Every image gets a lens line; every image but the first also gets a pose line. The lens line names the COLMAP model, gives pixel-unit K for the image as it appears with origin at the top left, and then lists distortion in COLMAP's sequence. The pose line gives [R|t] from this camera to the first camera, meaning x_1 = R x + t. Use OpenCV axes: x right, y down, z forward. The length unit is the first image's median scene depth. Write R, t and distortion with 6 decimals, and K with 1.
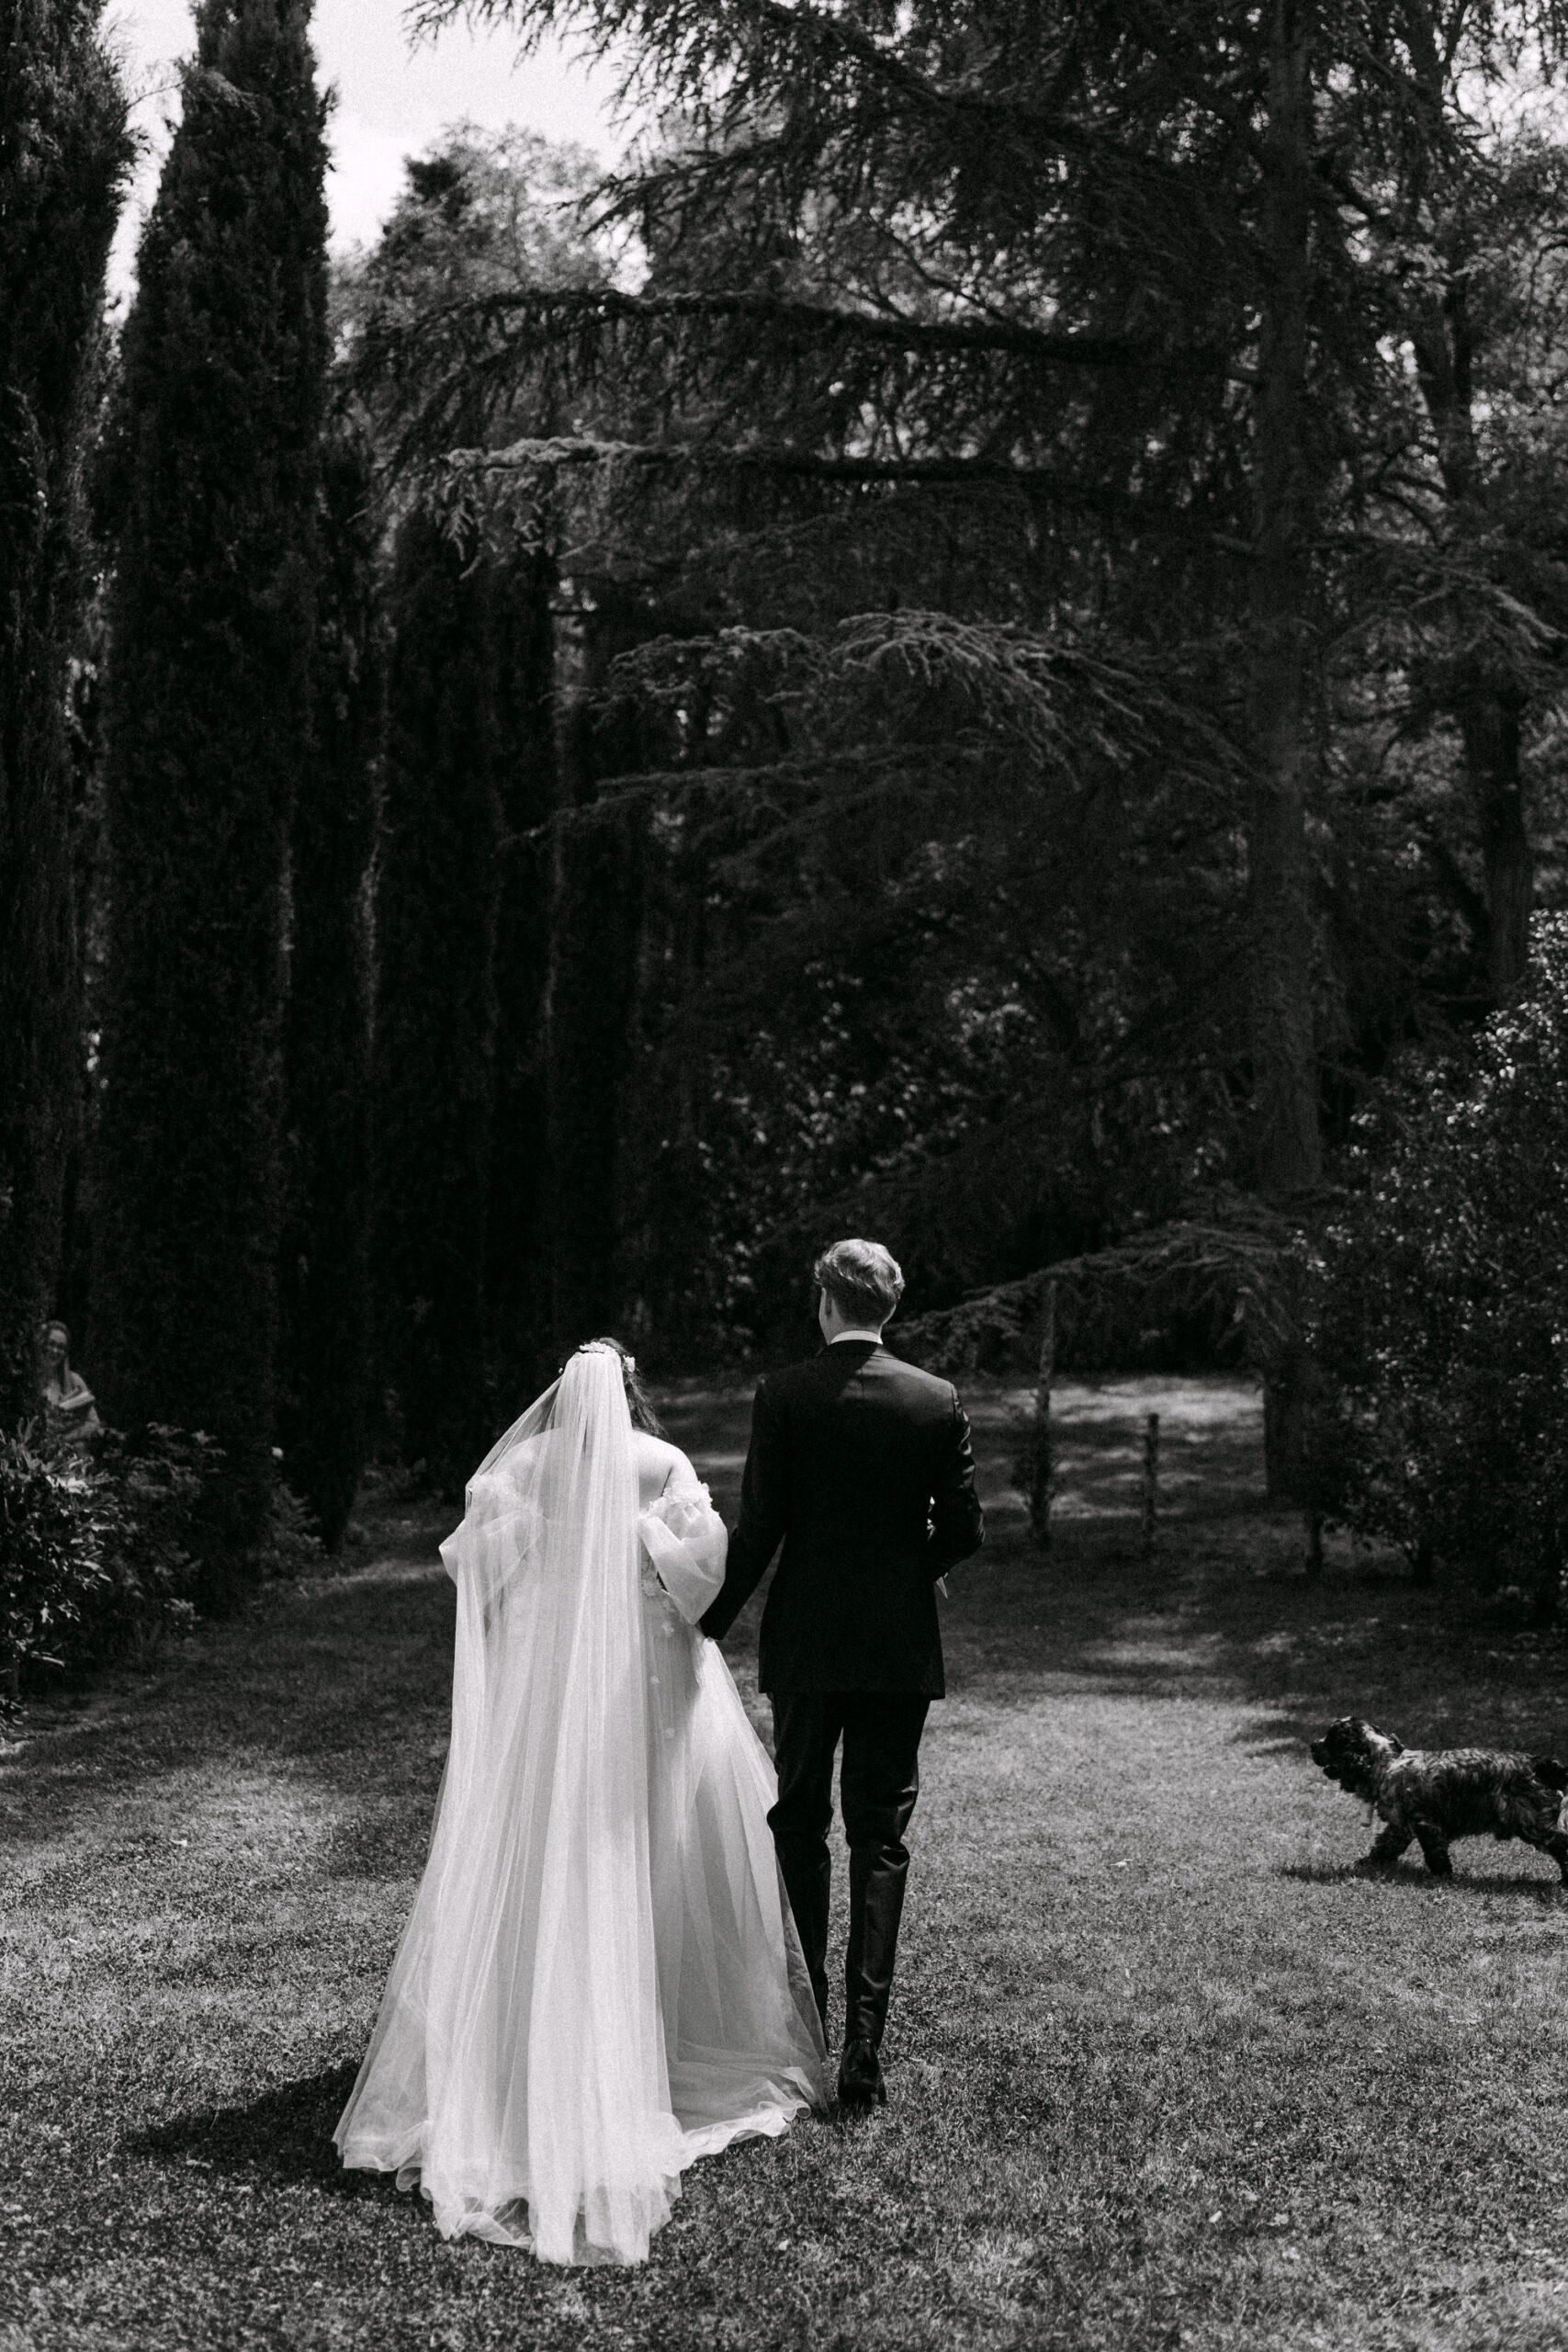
lens RADIAL K [[2670.9, 0, 784.0], [0, 2670.9, 1176.0], [0, 0, 1]] dist [-0.012185, -0.013994]
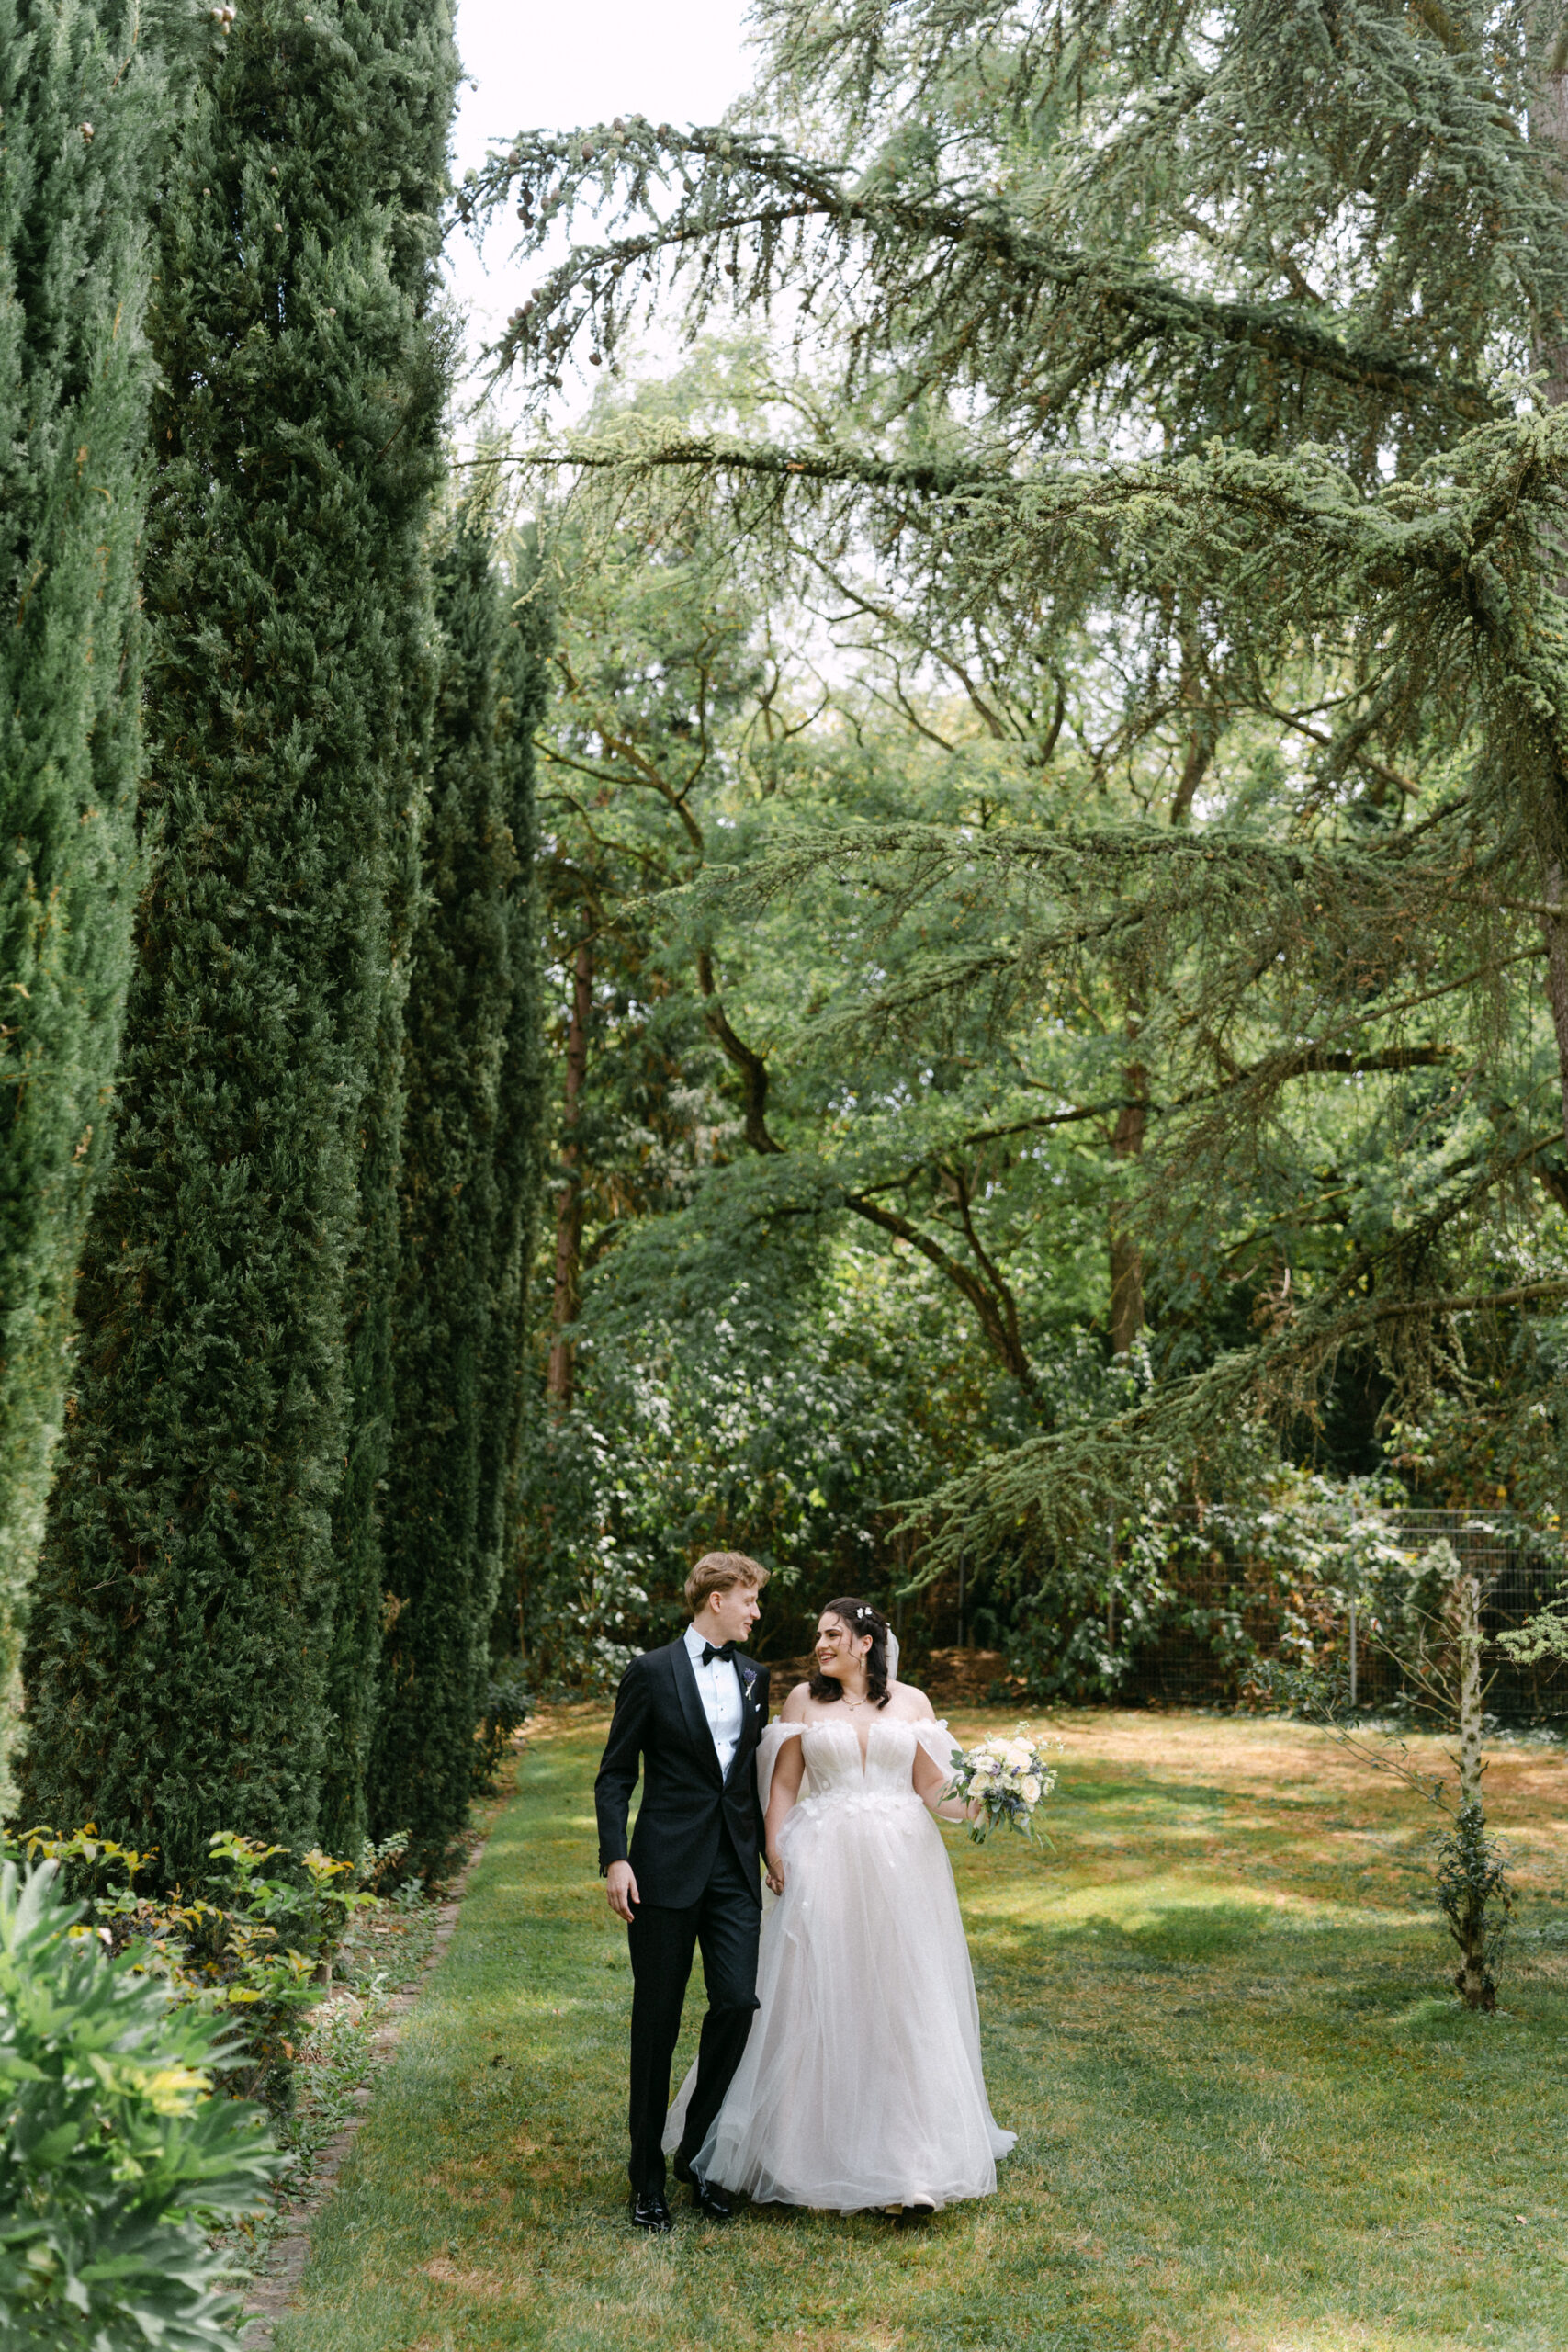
lens RADIAL K [[2342.2, 0, 784.0], [0, 2342.2, 1176.0], [0, 0, 1]] dist [-0.012100, -0.006206]
pose [[0.989740, 0.045707, 0.135372, -0.164332], [-0.025712, 0.988962, -0.145922, 0.031810], [-0.140547, 0.140944, 0.979991, 0.483726]]
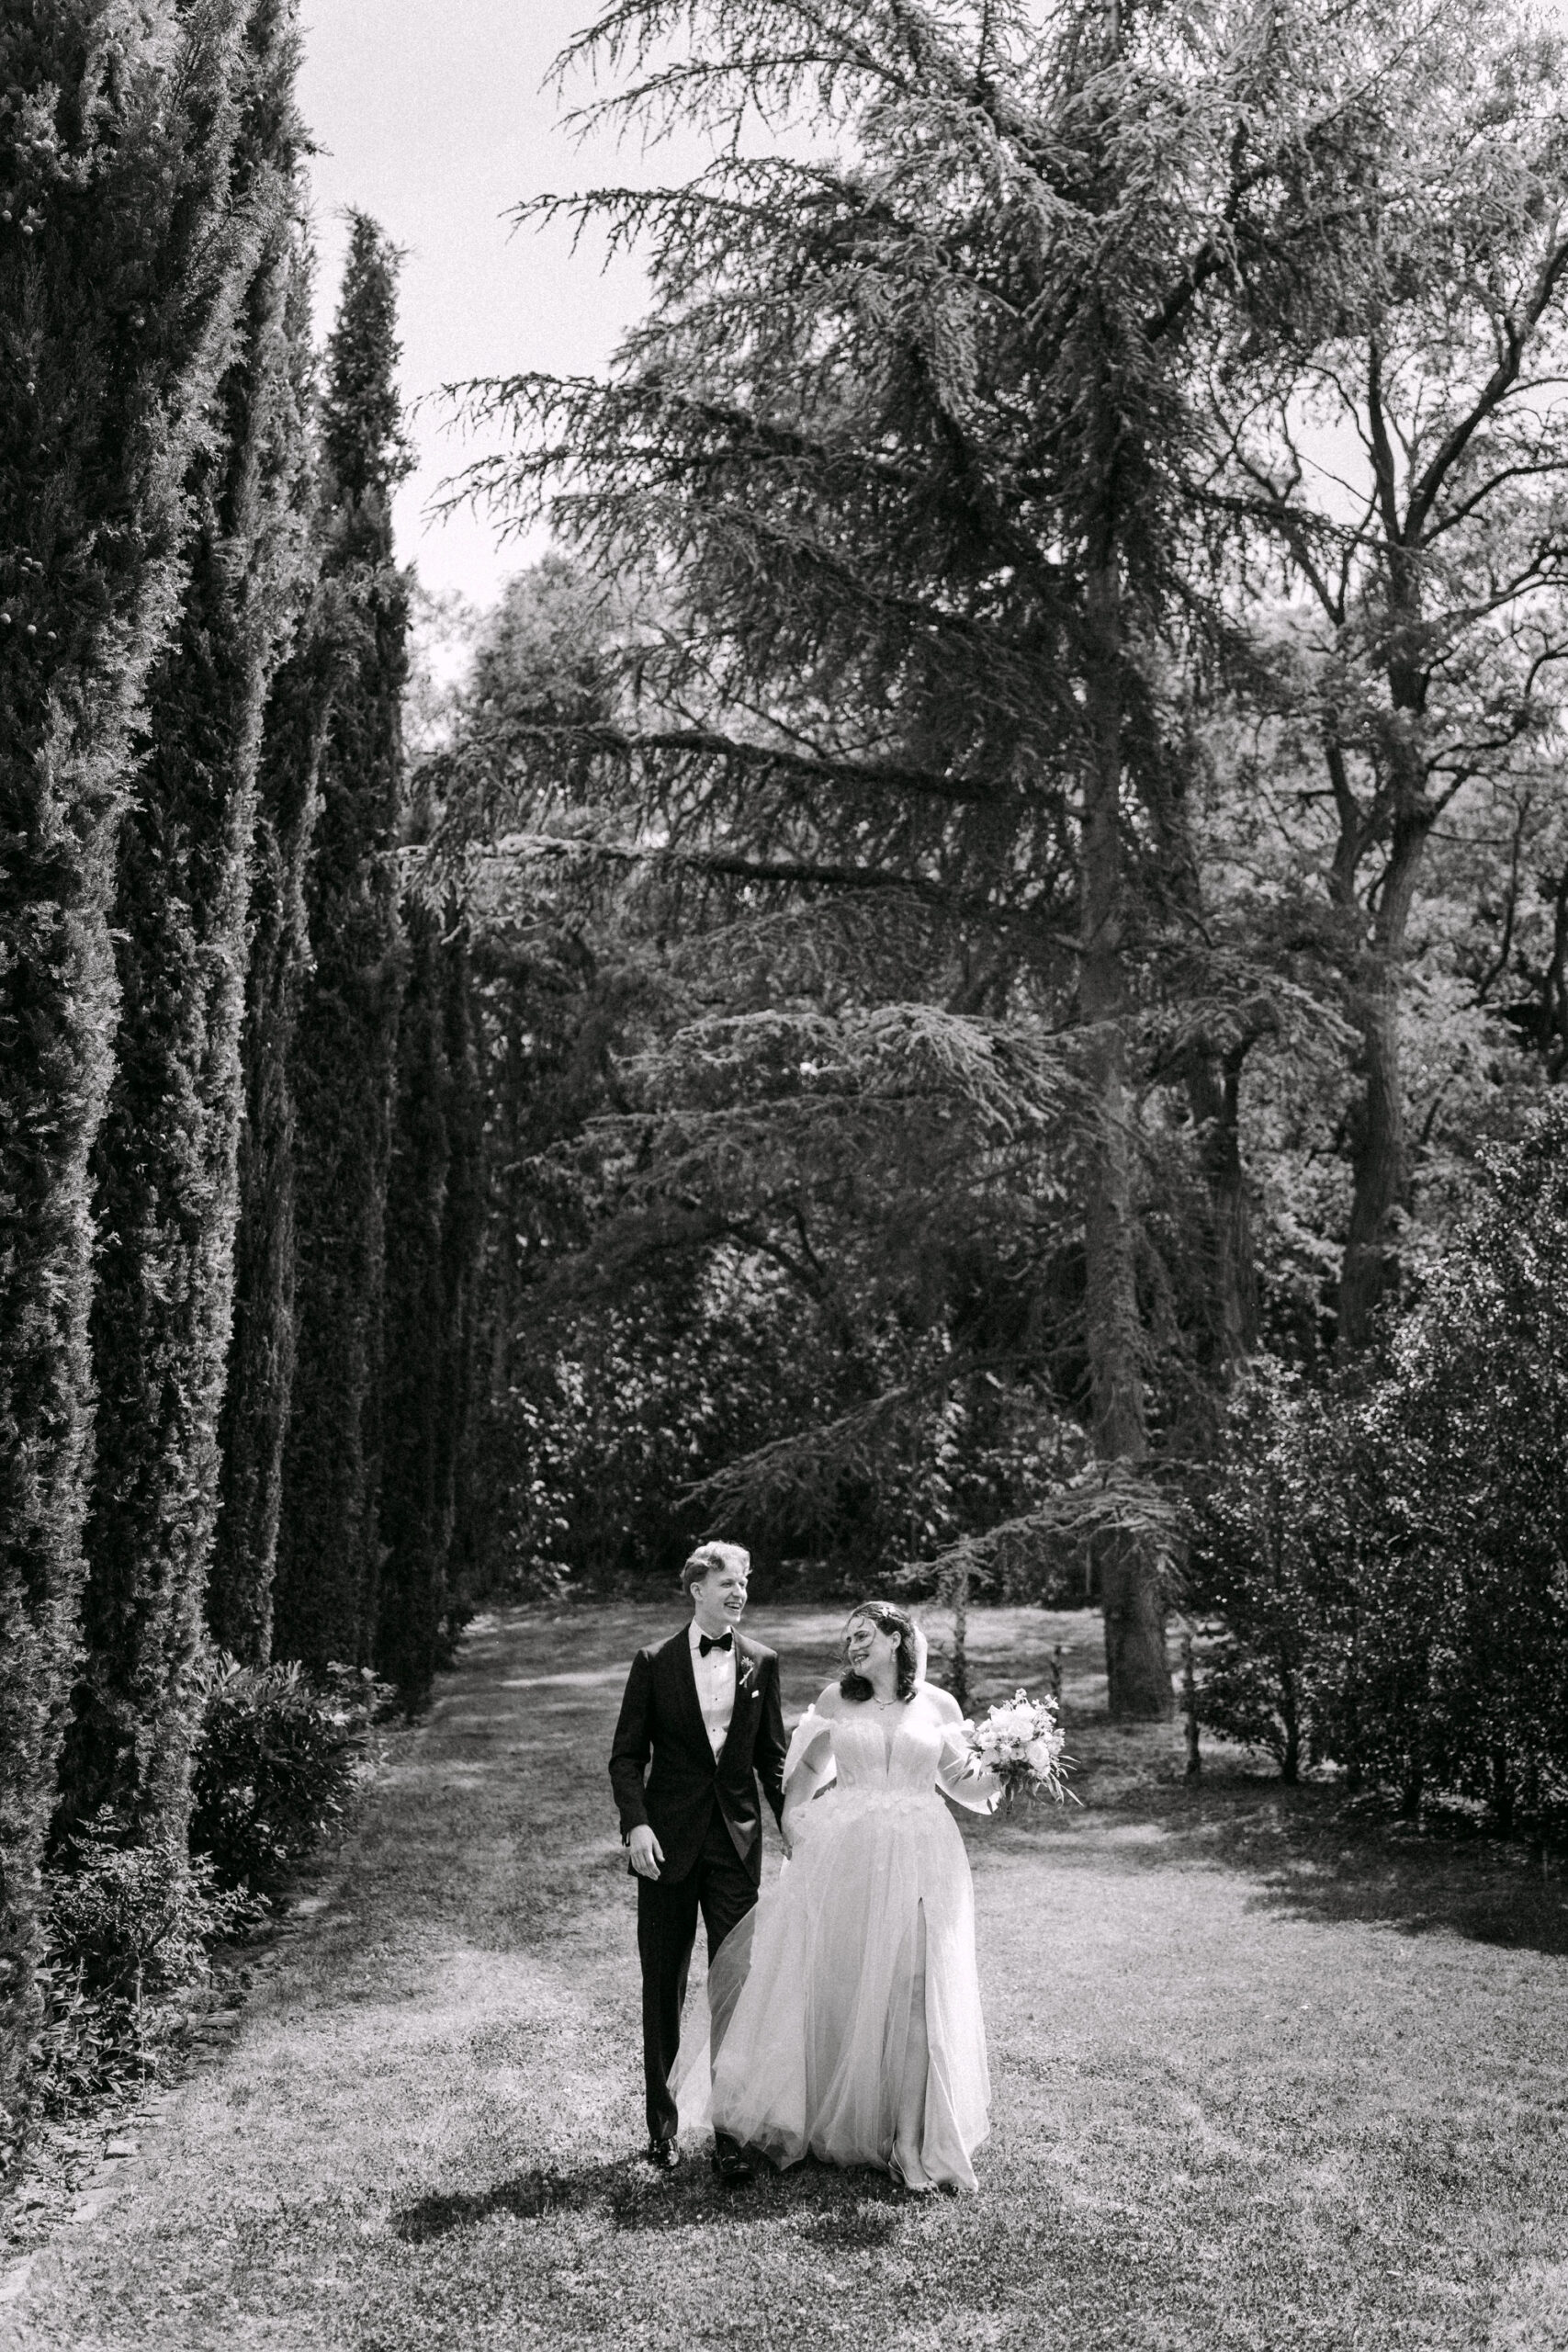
lens RADIAL K [[2342.2, 0, 784.0], [0, 2342.2, 1176.0], [0, 0, 1]] dist [-0.012100, -0.006206]
pose [[0.988356, 0.023622, 0.150315, -0.161954], [-0.008173, 0.994692, -0.102576, -0.015227], [-0.151940, 0.100153, 0.983302, -0.072181]]
